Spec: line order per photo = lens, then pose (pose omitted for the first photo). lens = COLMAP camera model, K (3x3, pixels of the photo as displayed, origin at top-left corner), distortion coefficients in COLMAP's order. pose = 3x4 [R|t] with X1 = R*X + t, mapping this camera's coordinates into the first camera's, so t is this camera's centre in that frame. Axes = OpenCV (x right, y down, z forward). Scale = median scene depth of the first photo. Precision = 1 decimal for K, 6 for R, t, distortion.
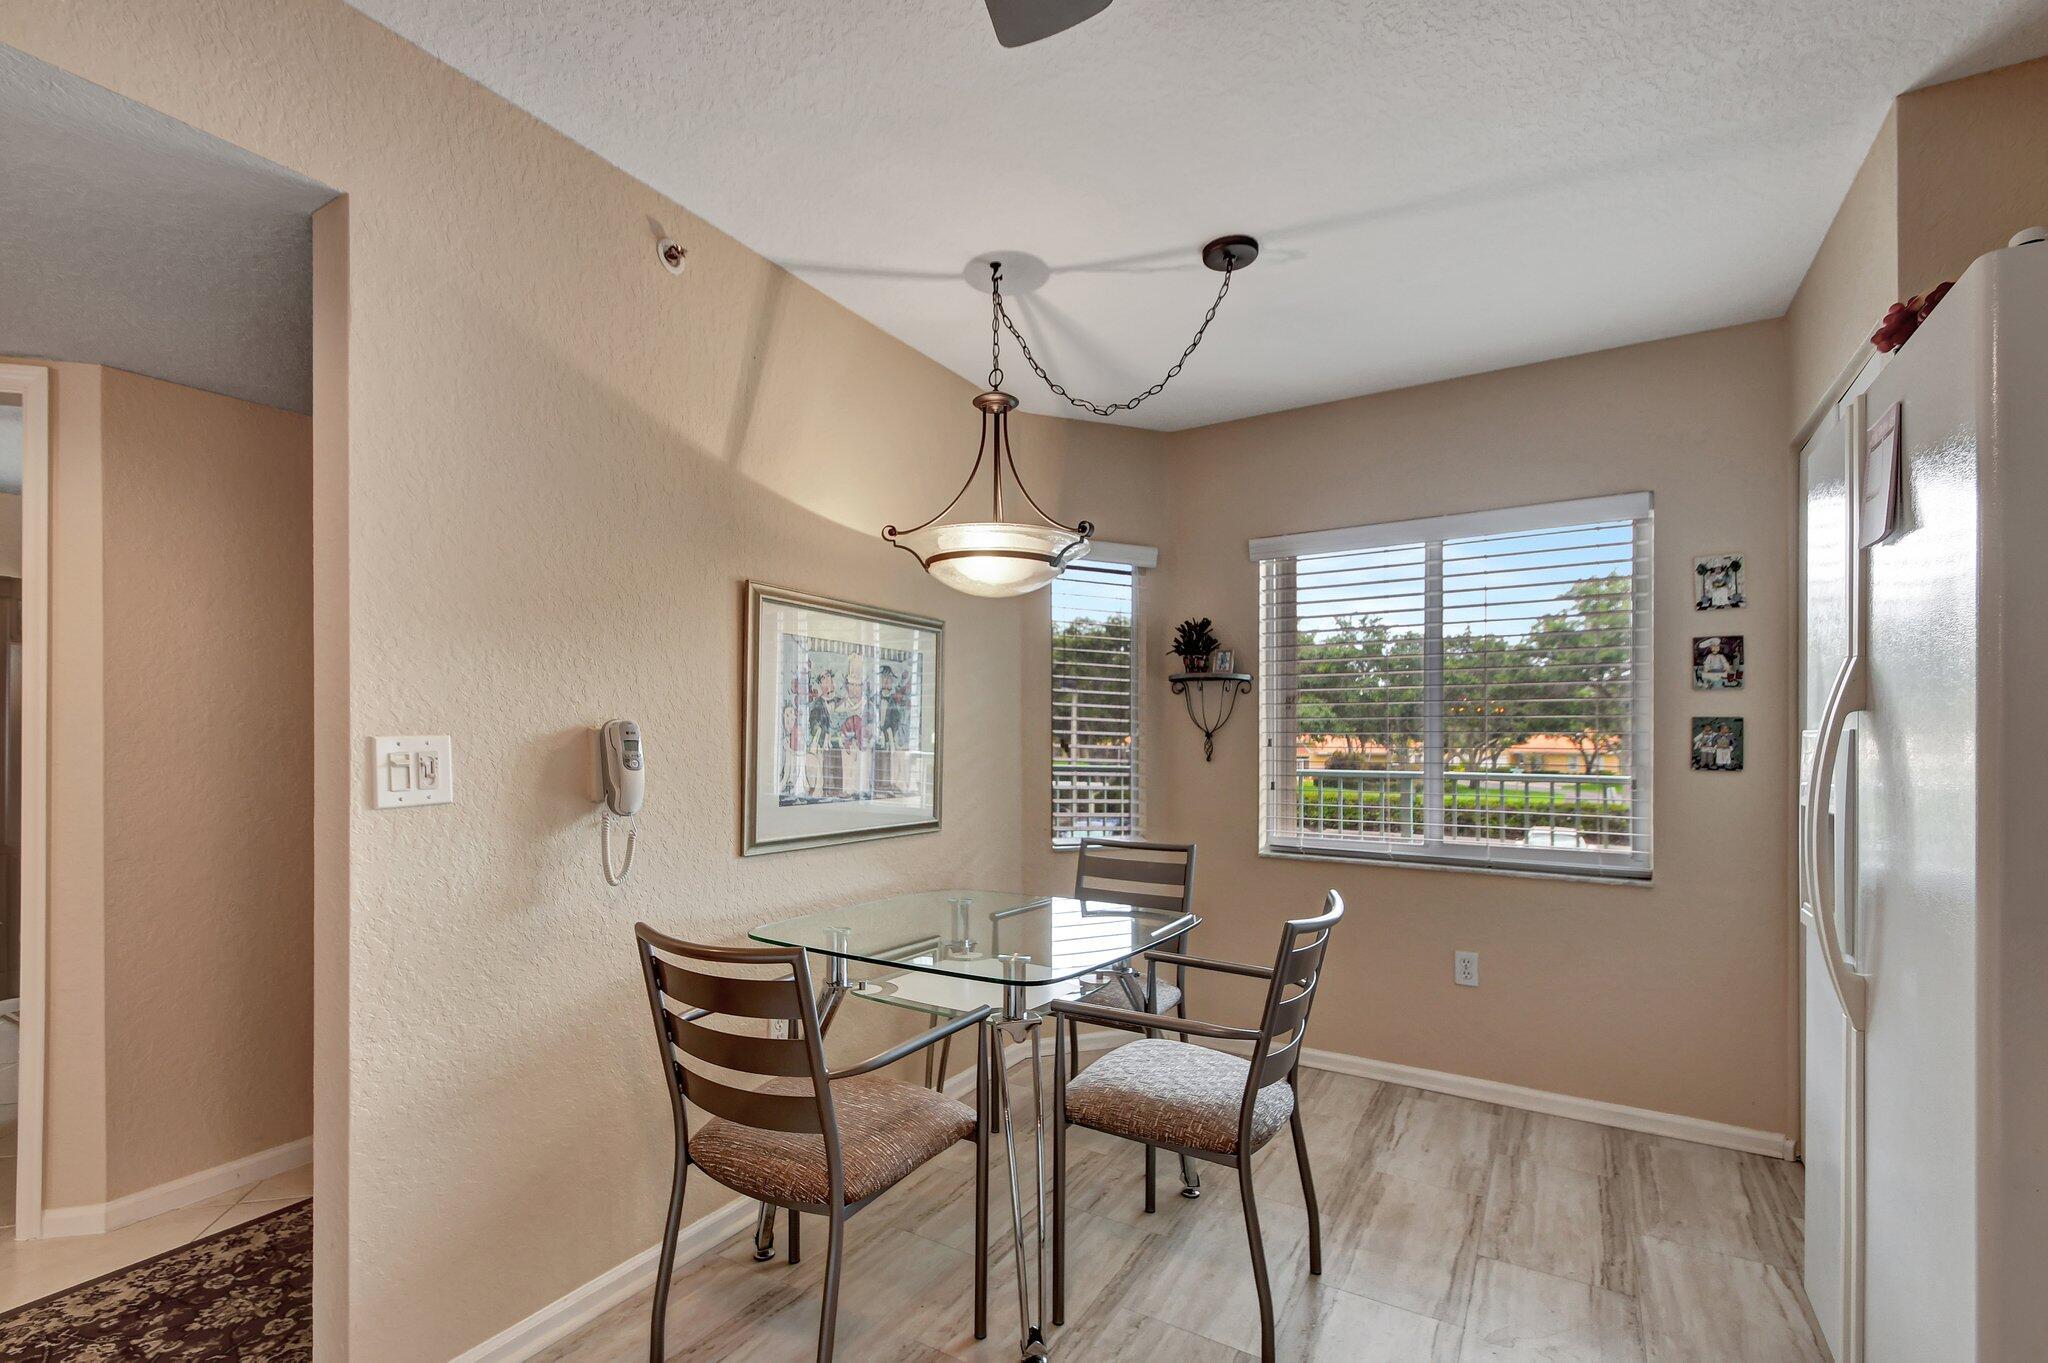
lens RADIAL K [[917.8, 0, 1019.7], [0, 917.8, 733.3], [0, 0, 1]] dist [0.029939, -0.000228]
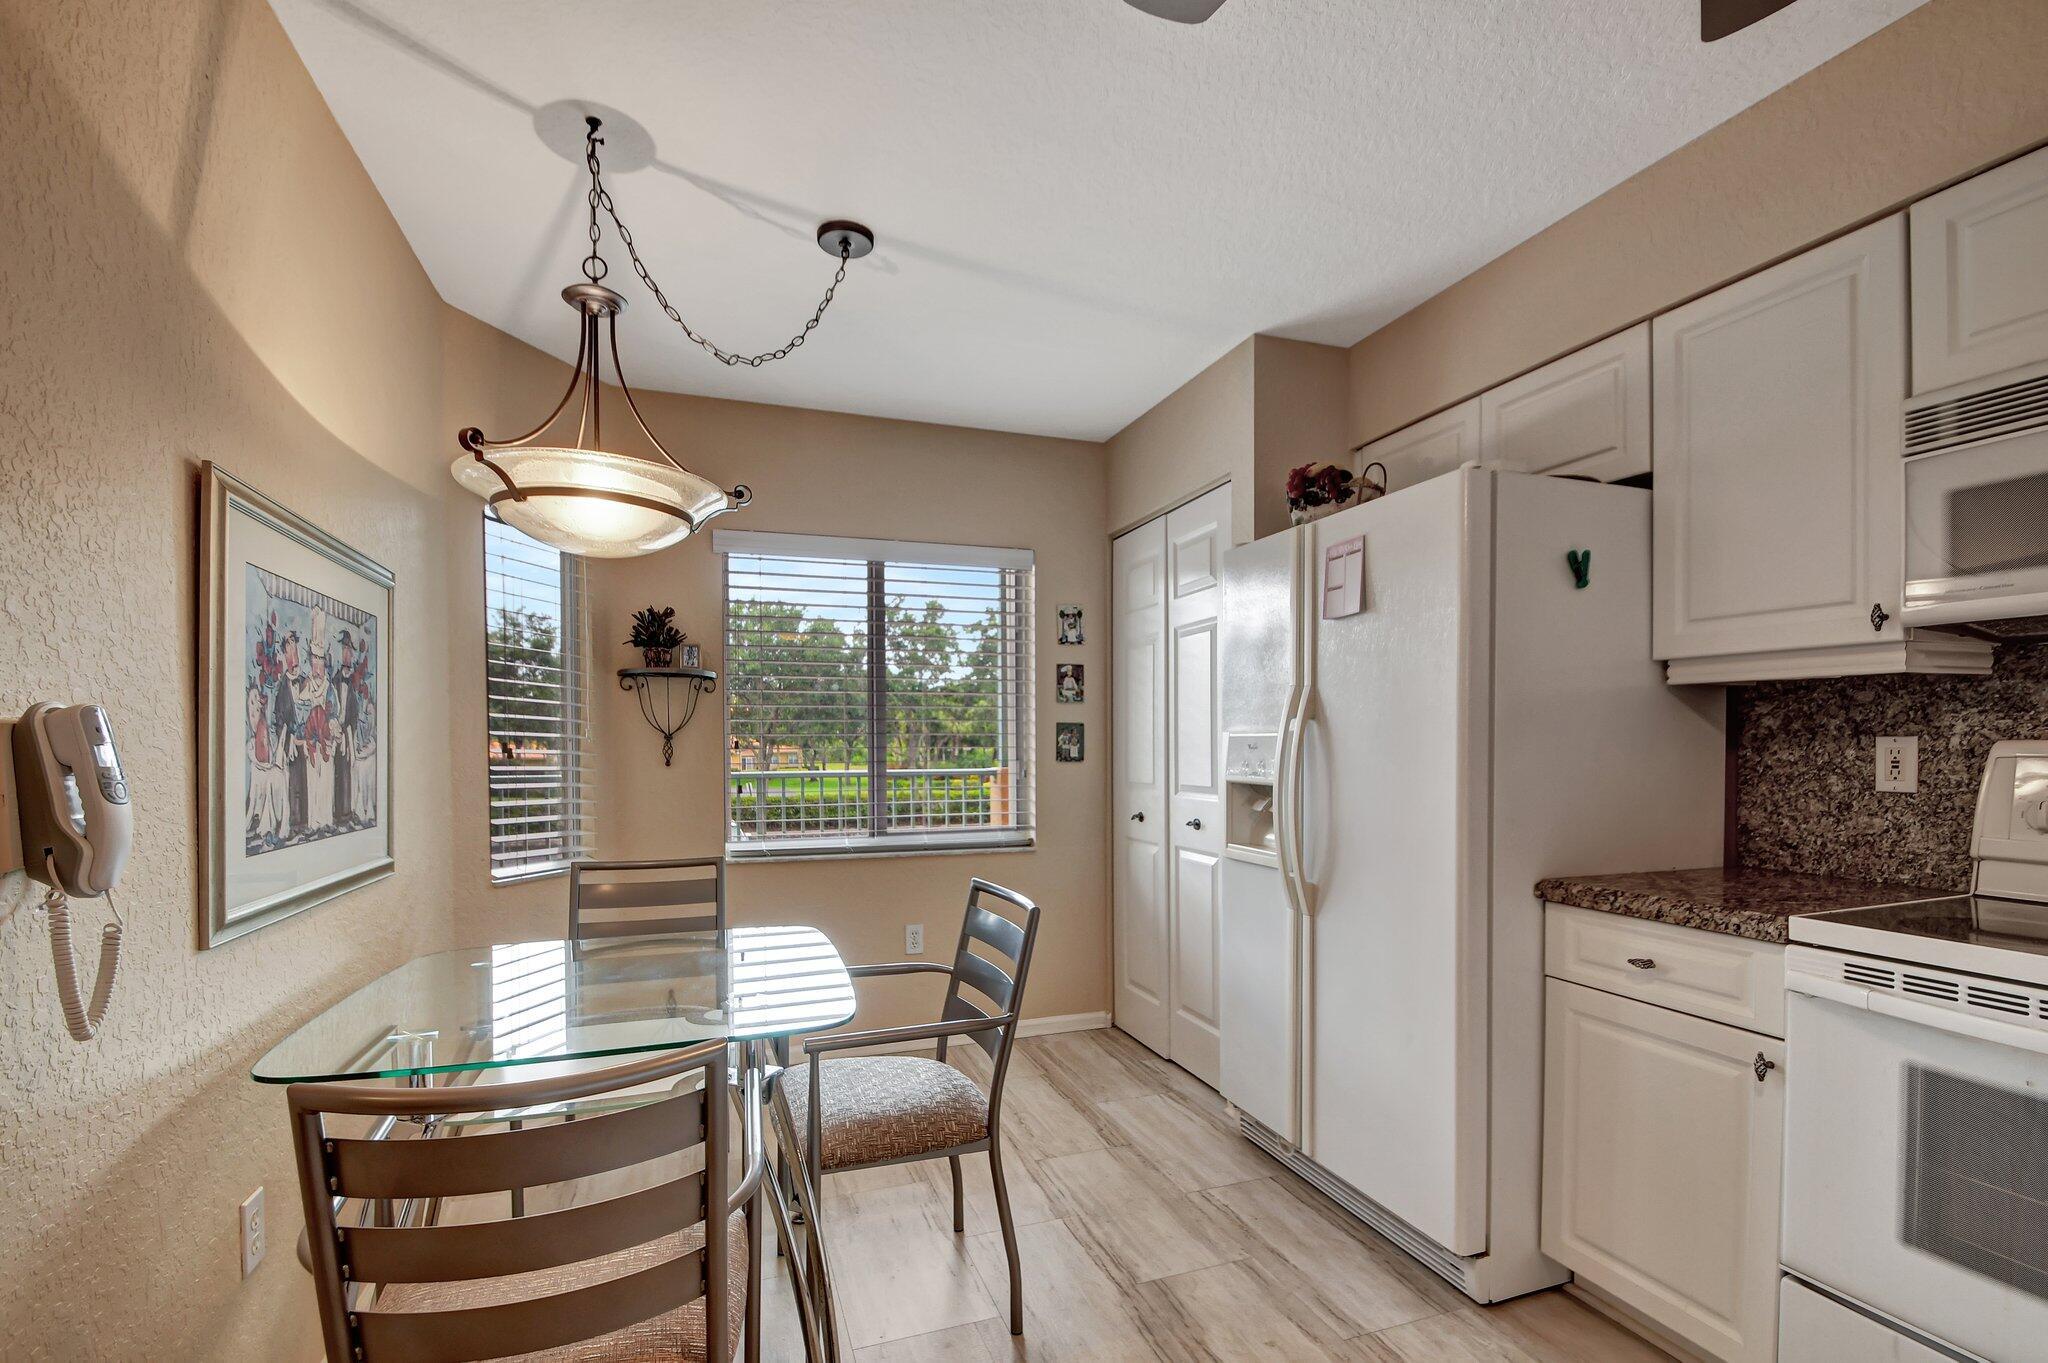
lens RADIAL K [[906.2, 0, 1011.9], [0, 906.2, 753.0], [0, 0, 1]] dist [0.018768, -0.014464]
pose [[0.637136, -0.015373, 0.770598, -0.355266], [0.002522, 0.999837, 0.017861, 0.003379], [-0.770747, -0.009436, 0.637071, 0.222800]]
